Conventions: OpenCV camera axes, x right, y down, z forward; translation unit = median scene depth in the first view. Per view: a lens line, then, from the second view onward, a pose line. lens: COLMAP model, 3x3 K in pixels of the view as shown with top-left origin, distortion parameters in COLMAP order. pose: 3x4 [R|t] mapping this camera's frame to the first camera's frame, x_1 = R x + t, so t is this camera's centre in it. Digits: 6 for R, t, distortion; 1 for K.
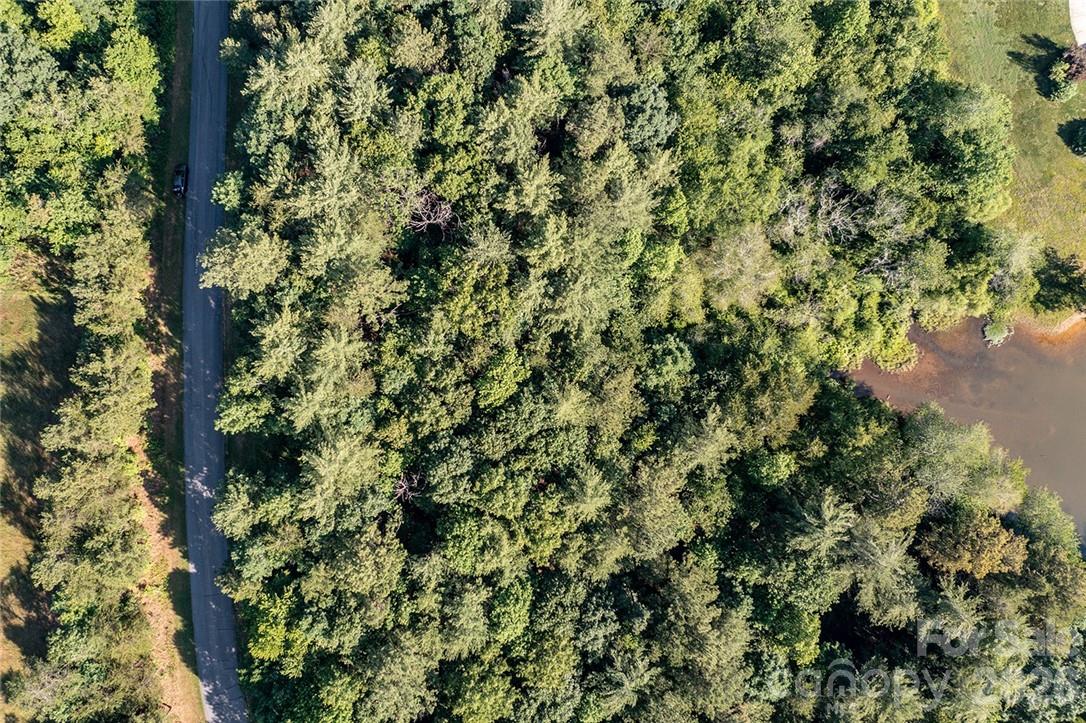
lens RADIAL K [[859.7, 0, 539.6], [0, 859.7, 349.0], [0, 0, 1]] dist [-0.022082, 0.014486]
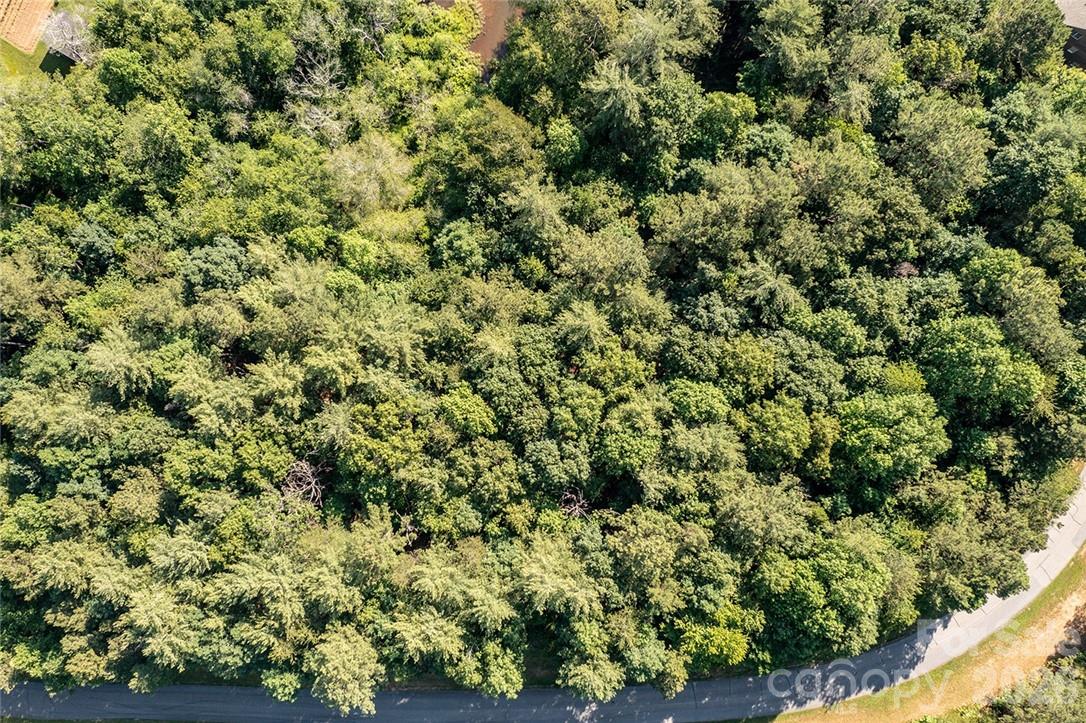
lens RADIAL K [[859.7, 0, 539.6], [0, 859.7, 349.0], [0, 0, 1]] dist [-0.022082, 0.014486]
pose [[-0.004143, -0.999766, 0.021228, 0.005670], [0.999951, -0.004333, -0.008949, 0.128435], [0.009039, 0.021190, 0.999735, -0.003481]]
